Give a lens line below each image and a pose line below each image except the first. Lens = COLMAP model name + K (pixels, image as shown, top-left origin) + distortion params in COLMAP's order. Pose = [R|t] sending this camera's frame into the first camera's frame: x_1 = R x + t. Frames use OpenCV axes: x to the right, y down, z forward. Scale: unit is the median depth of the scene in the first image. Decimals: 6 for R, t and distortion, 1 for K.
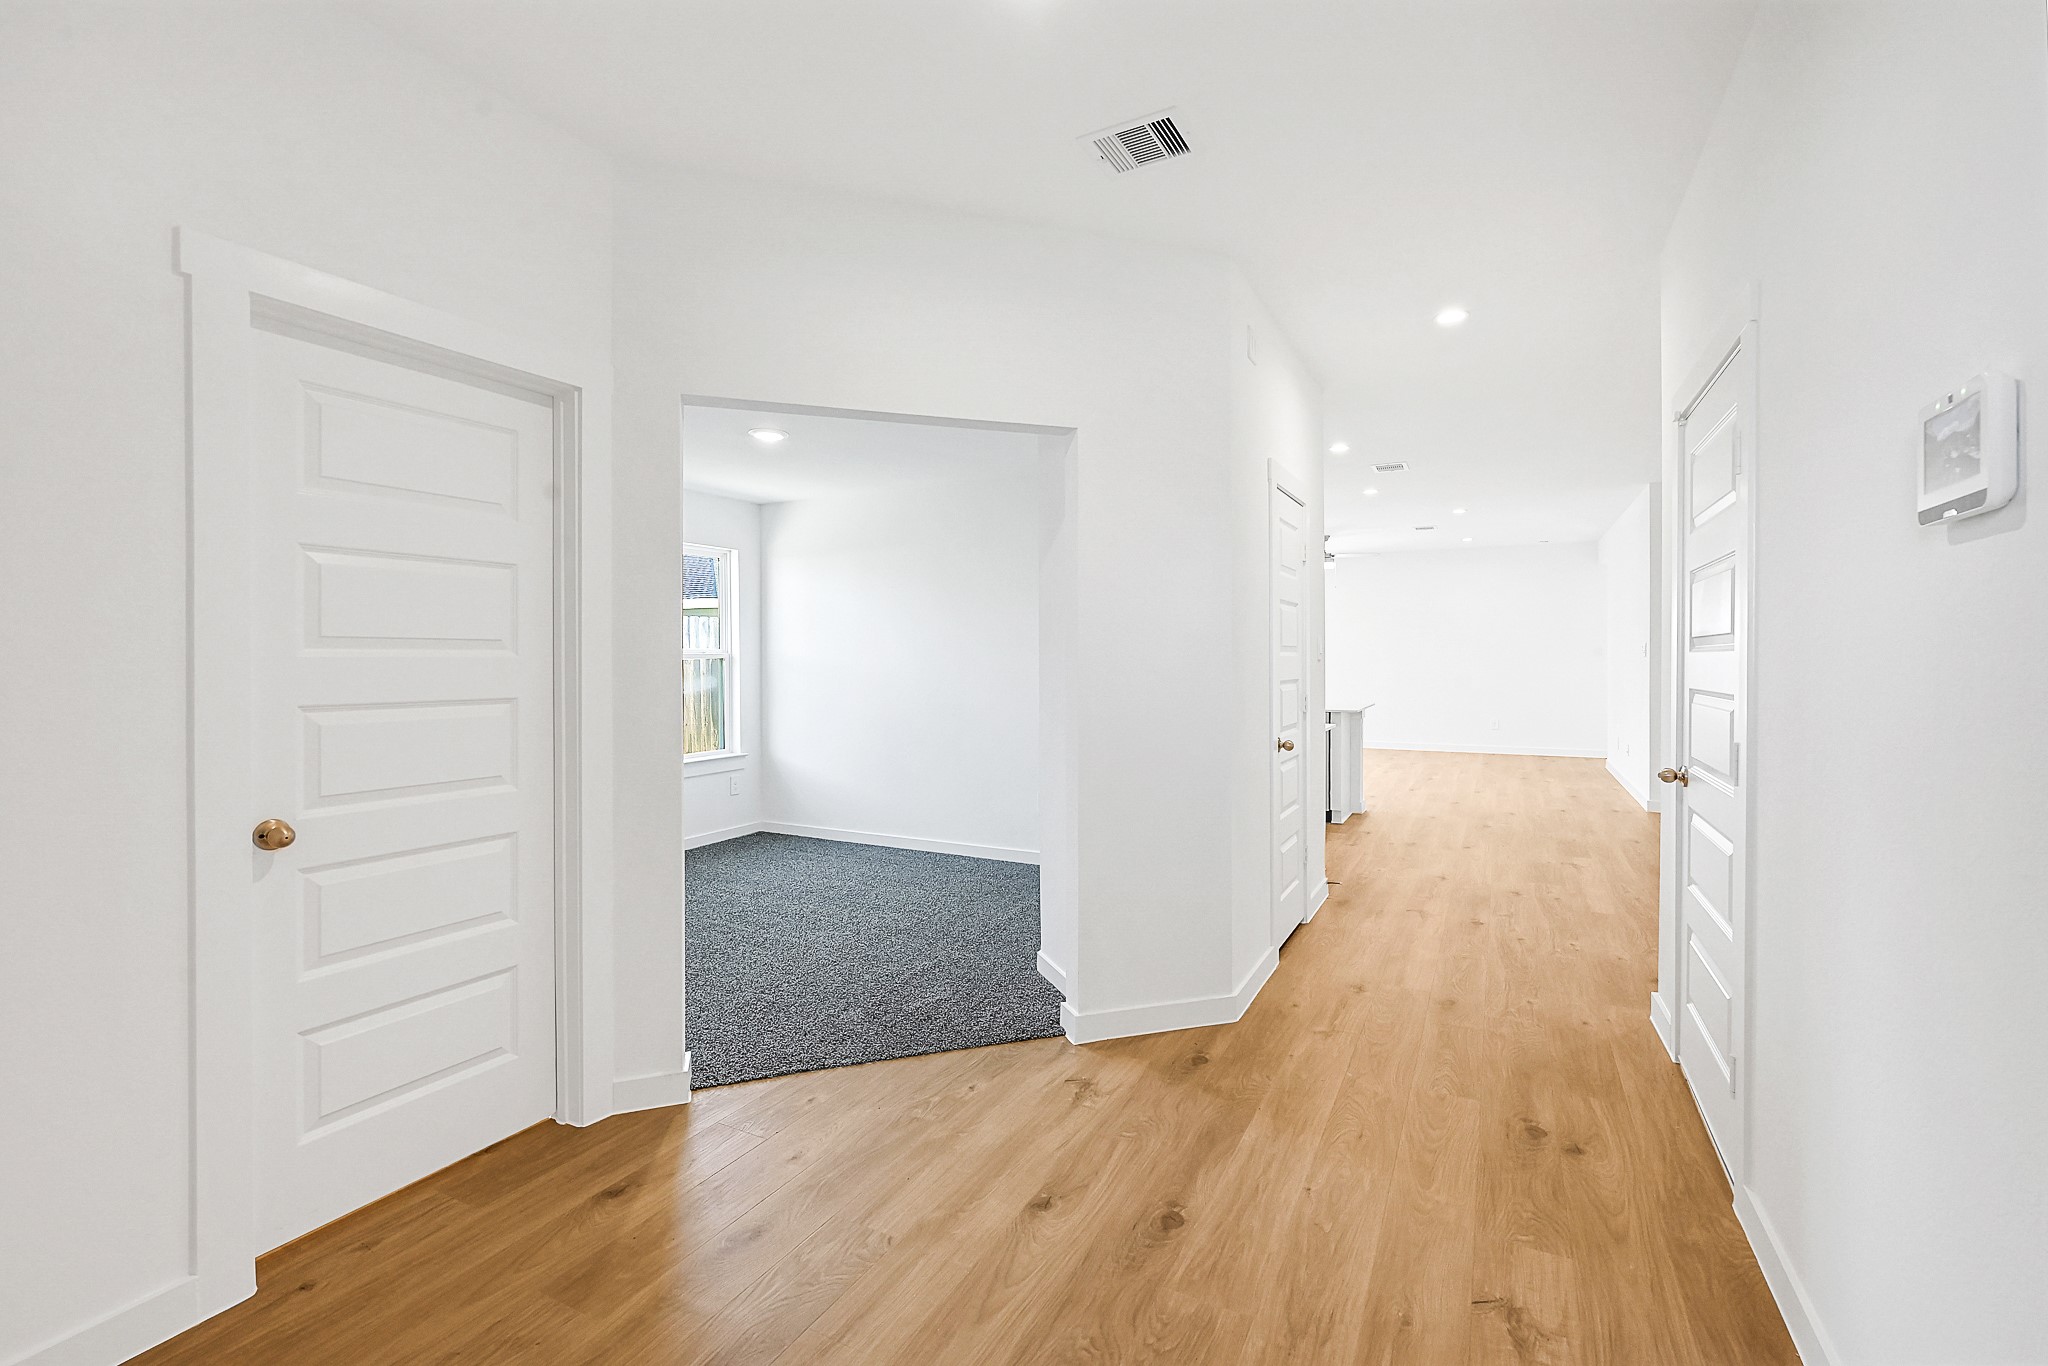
lens RADIAL K [[831.1, 0, 1023.1], [0, 831.1, 681.7], [0, 0, 1]] dist [0.001480, -0.000676]
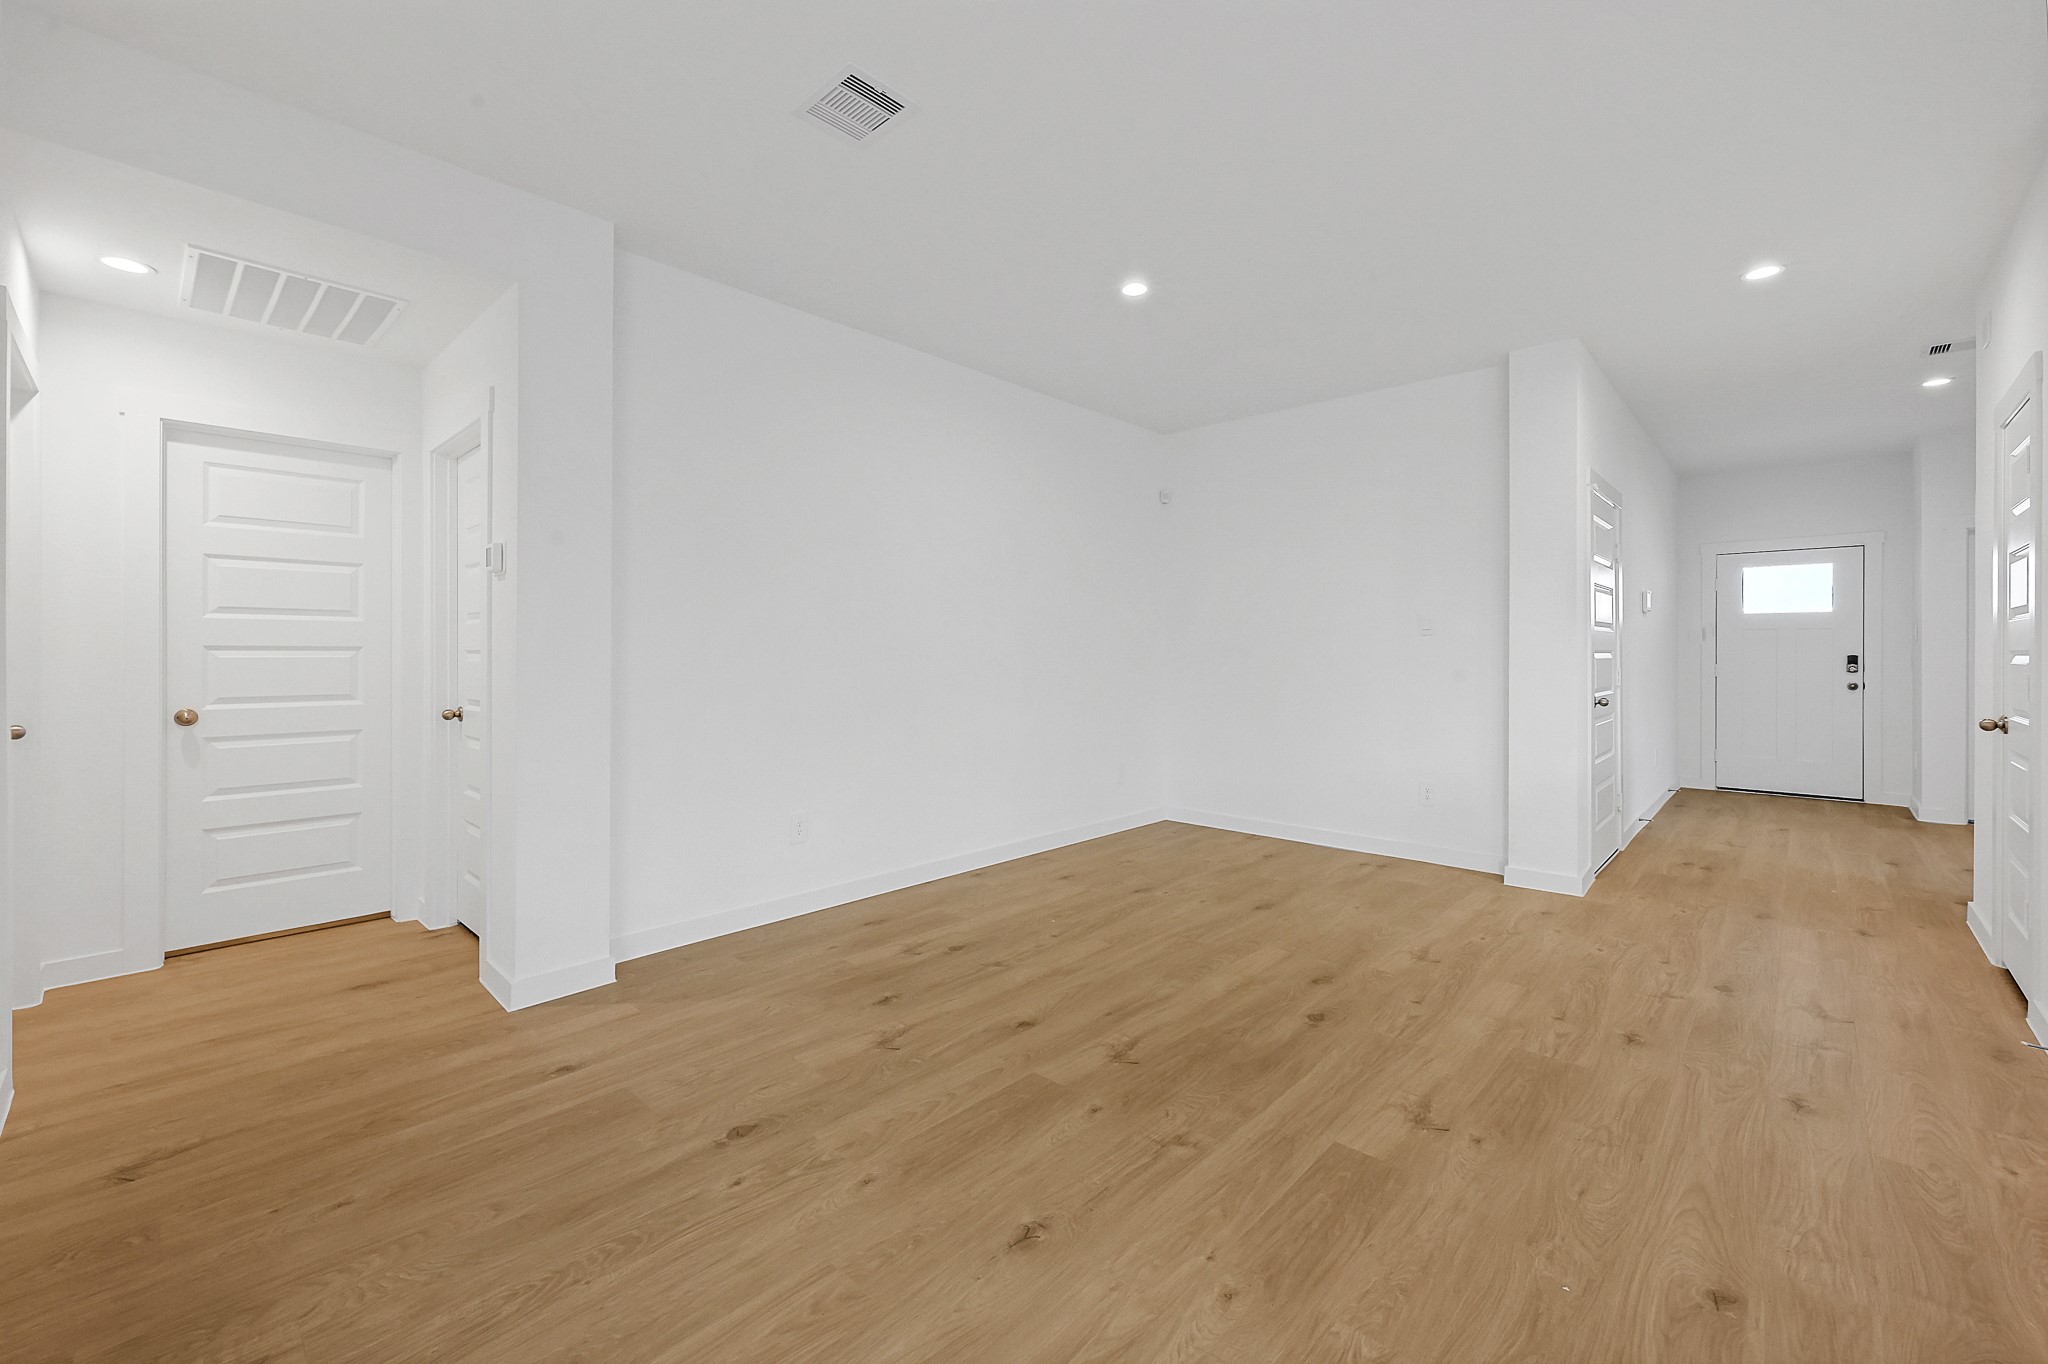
lens RADIAL K [[831.1, 0, 1021.8], [0, 831.1, 643.7], [0, 0, 1]] dist [0.001480, -0.000676]
pose [[-0.972636, 0.006652, 0.232239, 1.054086], [0.009894, 0.999869, 0.012799, -0.022488], [-0.232124, 0.014747, -0.972575, 1.999104]]
